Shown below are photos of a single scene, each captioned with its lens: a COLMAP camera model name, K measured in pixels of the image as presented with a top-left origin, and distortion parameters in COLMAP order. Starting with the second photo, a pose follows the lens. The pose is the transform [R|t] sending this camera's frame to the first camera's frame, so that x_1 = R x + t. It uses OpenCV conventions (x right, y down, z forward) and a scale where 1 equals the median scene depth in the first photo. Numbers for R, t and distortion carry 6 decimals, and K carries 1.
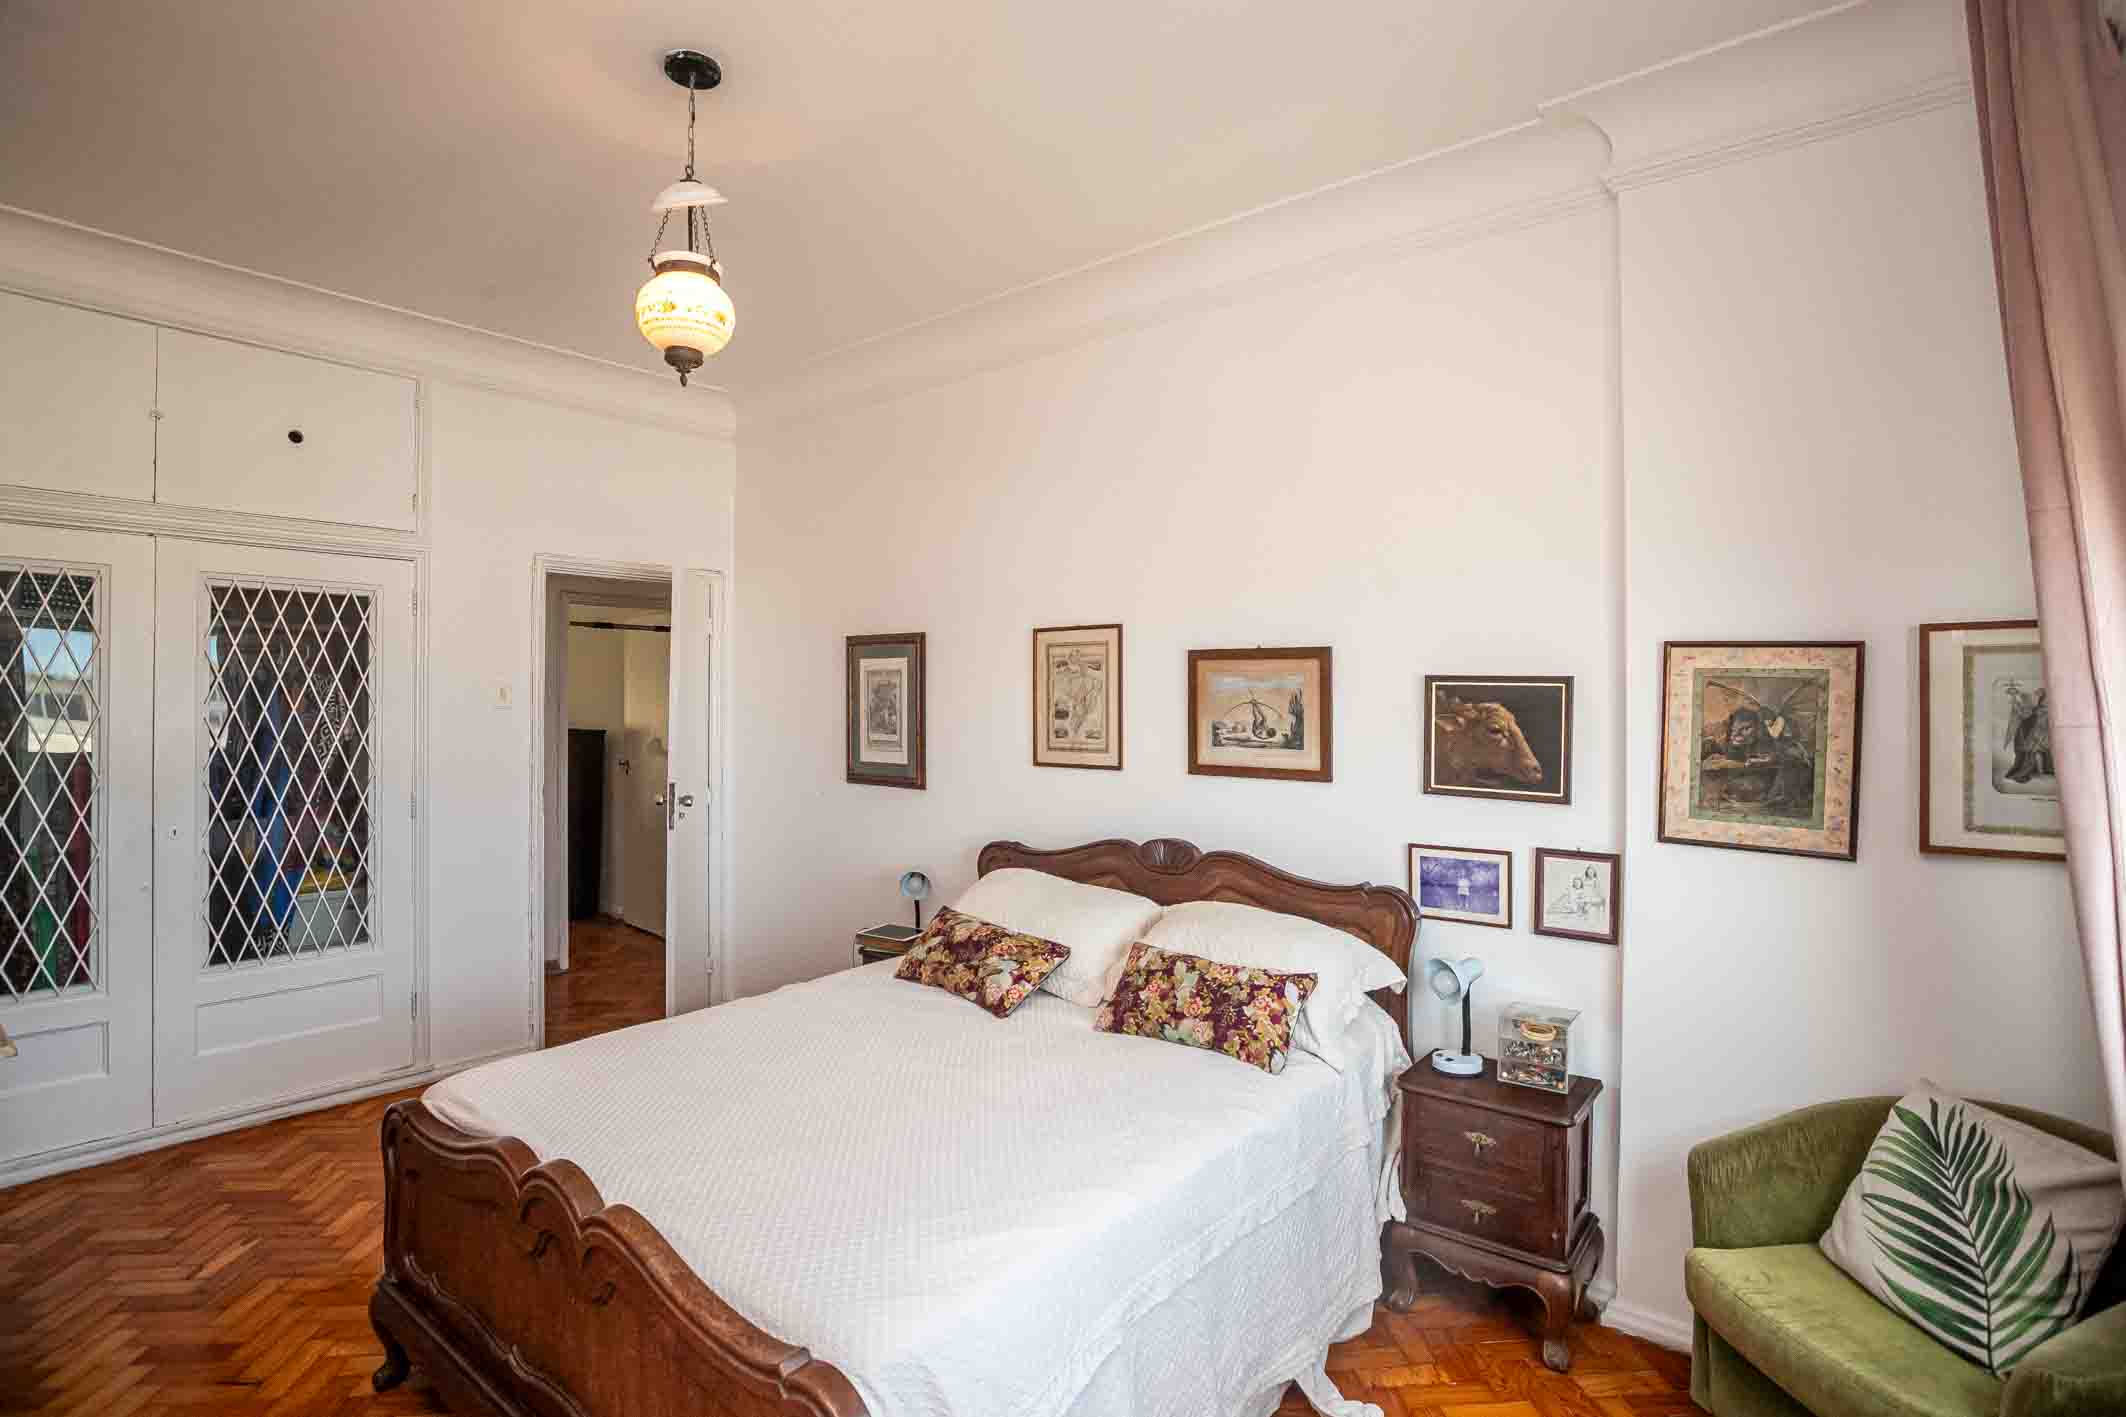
lens RADIAL K [[1157.7, 0, 1060.7], [0, 1157.7, 700.2], [0, 0, 1]] dist [-0.018640, 0.000490]
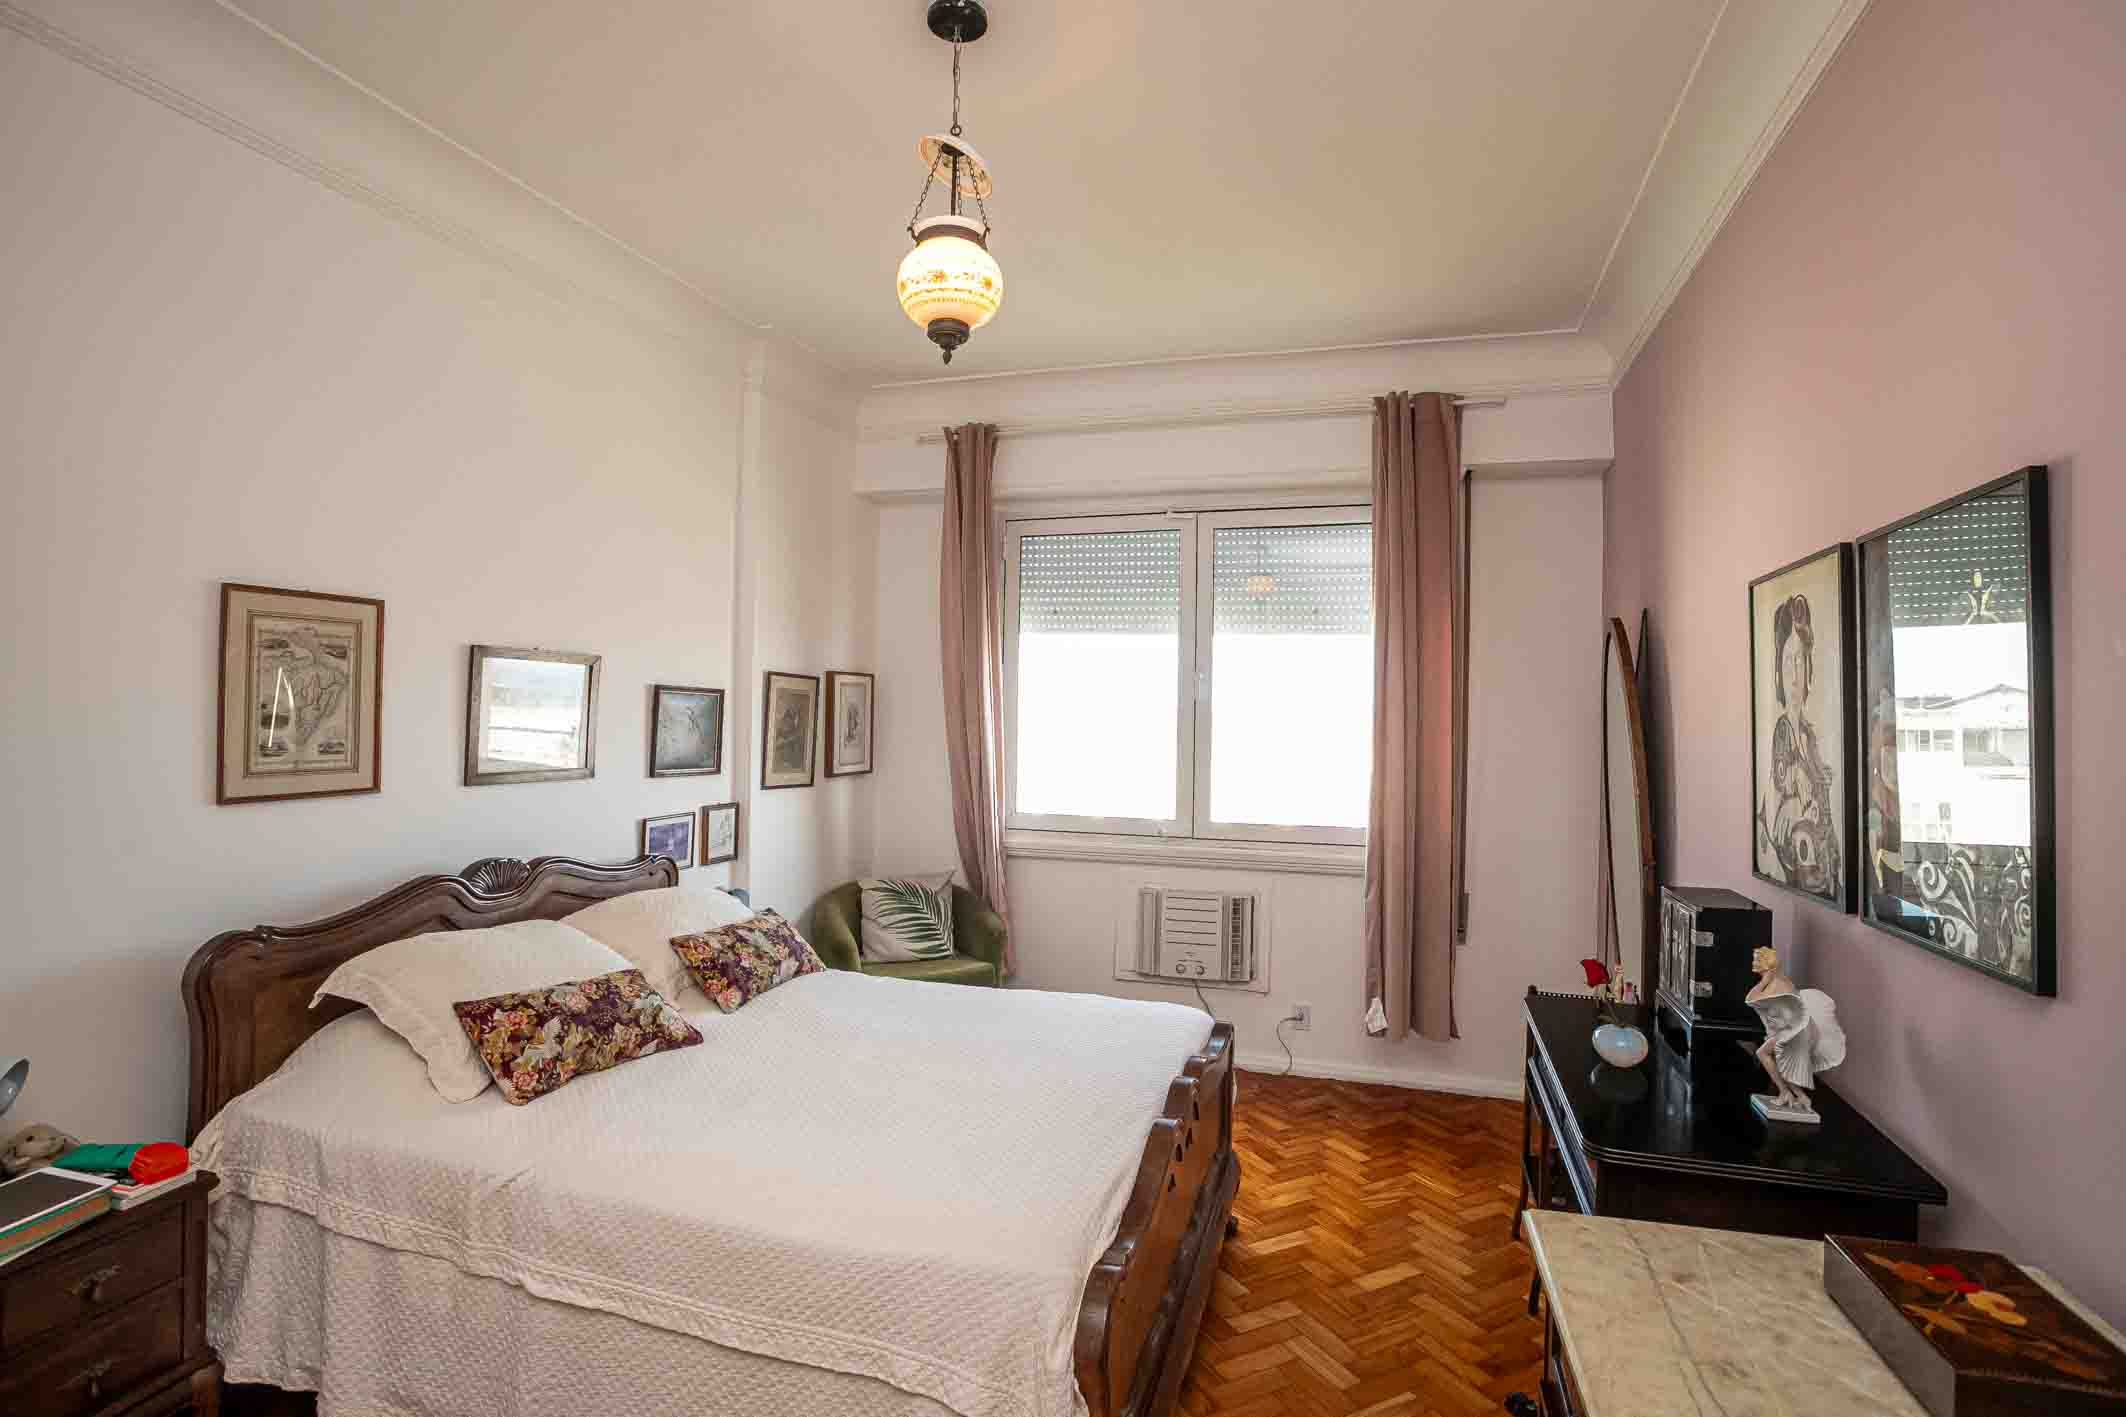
lens RADIAL K [[1073.4, 0, 1058.5], [0, 1073.4, 702.8], [0, 0, 1]] dist [-0.046378, 0.014435]
pose [[-0.414518, 0.012392, 0.909957, -0.909929], [0.003636, 0.999922, -0.011962, 0.013551], [-0.910034, -0.001650, -0.414531, 1.048537]]
